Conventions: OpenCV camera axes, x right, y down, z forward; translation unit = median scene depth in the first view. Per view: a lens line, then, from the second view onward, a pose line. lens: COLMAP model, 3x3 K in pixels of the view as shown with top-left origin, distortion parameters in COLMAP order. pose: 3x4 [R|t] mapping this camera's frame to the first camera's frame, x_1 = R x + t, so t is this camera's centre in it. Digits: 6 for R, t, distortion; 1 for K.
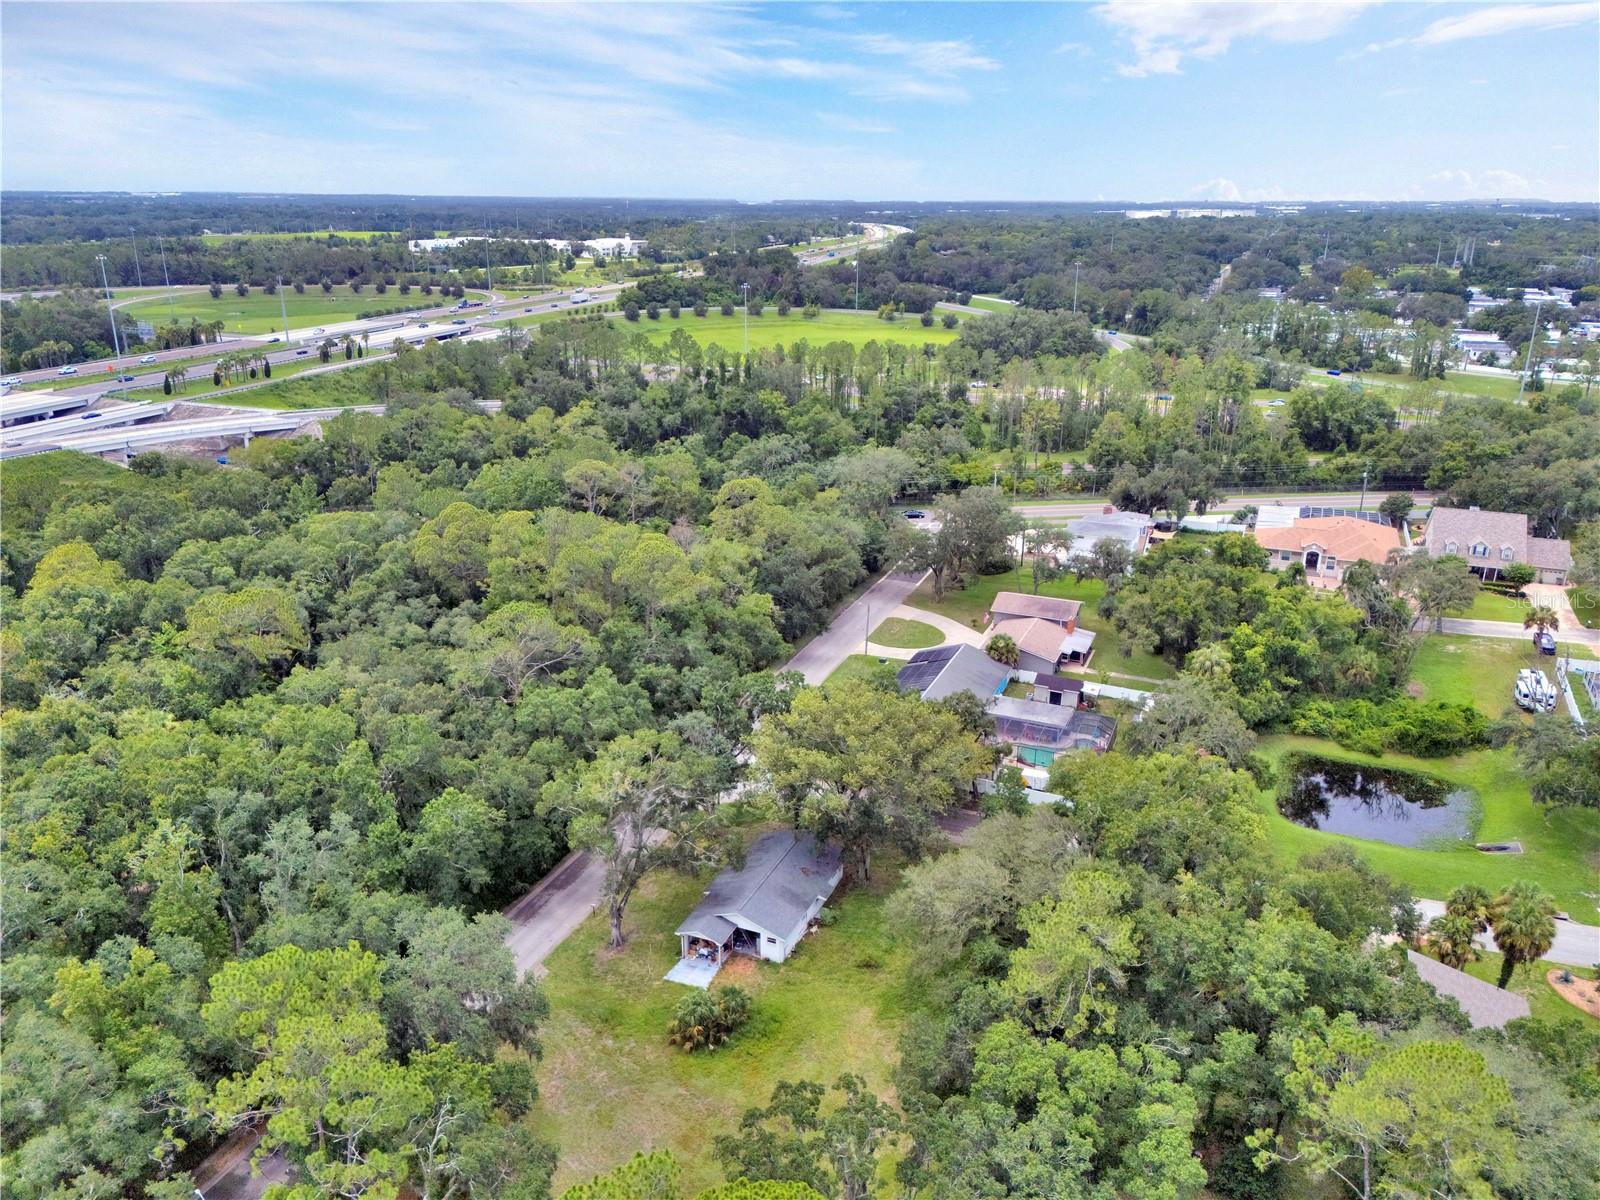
lens RADIAL K [[1179.1, 0, 805.0], [0, 1179.1, 607.0], [0, 0, 1]] dist [0.060354, -0.047912]
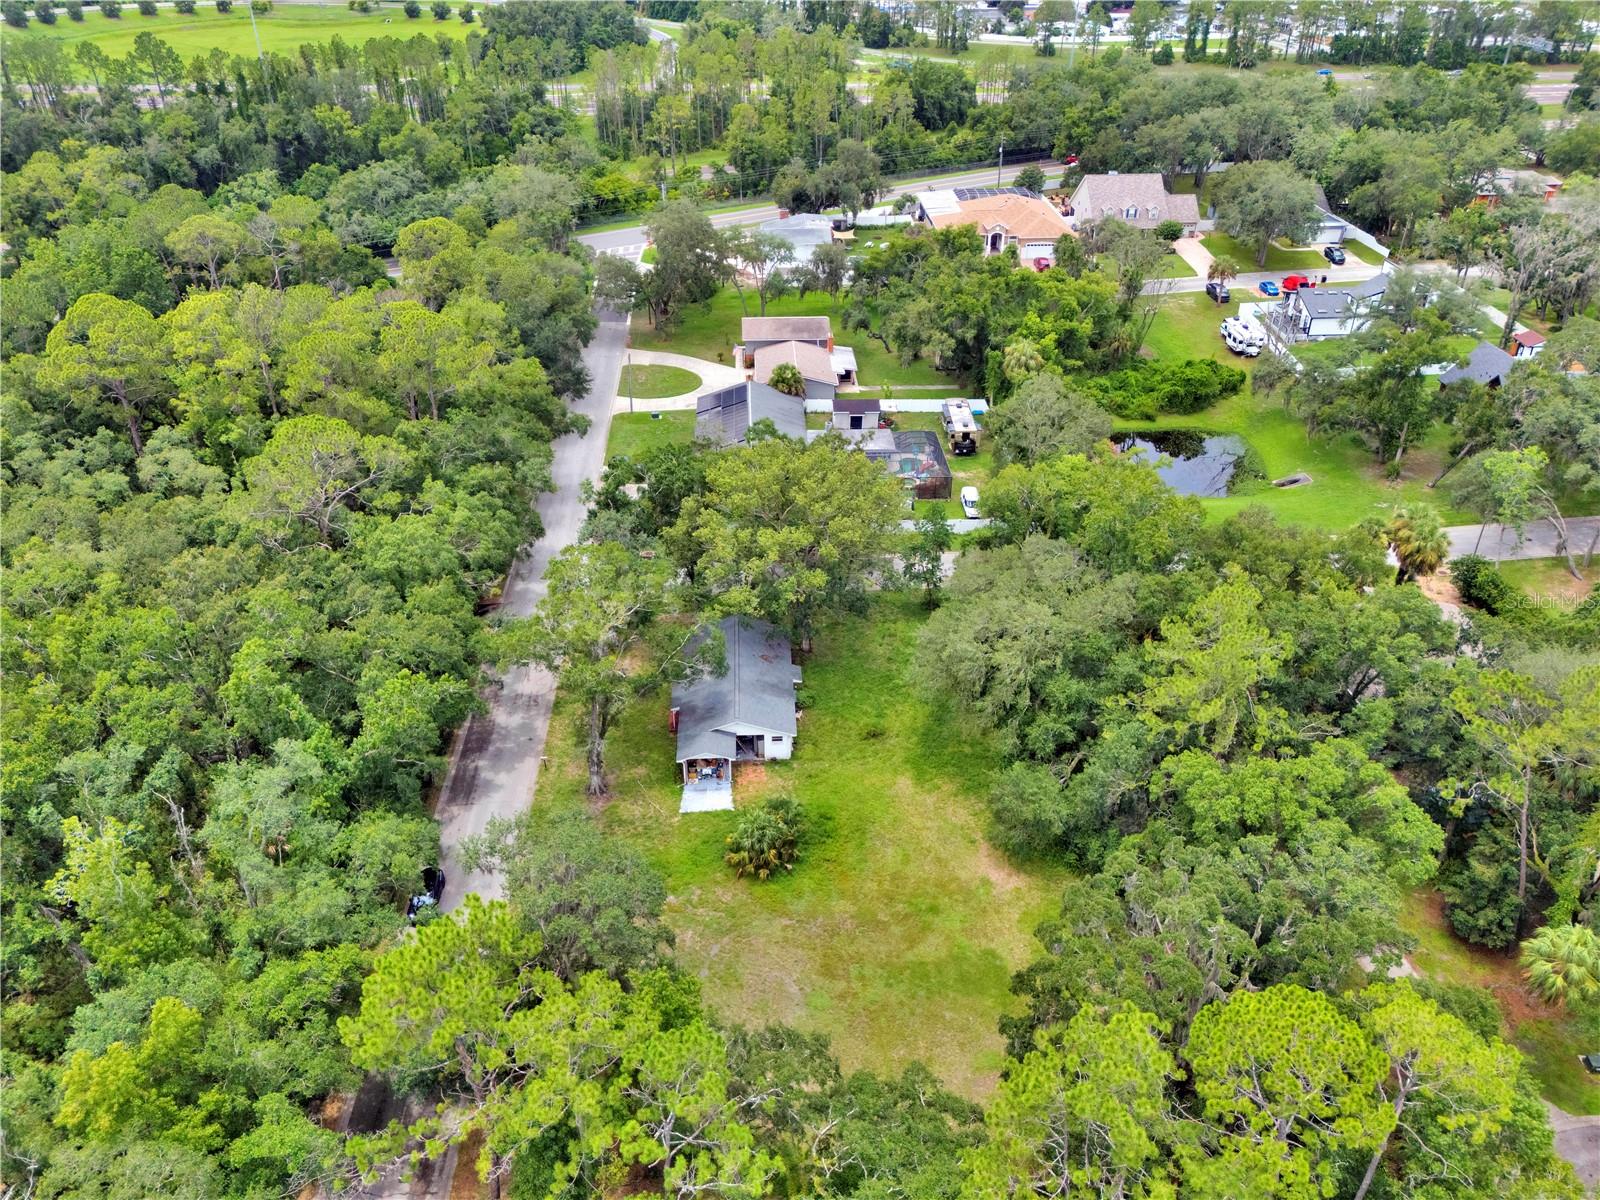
lens RADIAL K [[1179.1, 0, 805.0], [0, 1179.1, 607.0], [0, 0, 1]] dist [0.060354, -0.047912]
pose [[0.900086, -0.233365, 0.367949, -0.174090], [0.145073, 0.956804, 0.251954, -0.021240], [-0.410852, -0.173401, 0.895060, 0.110976]]
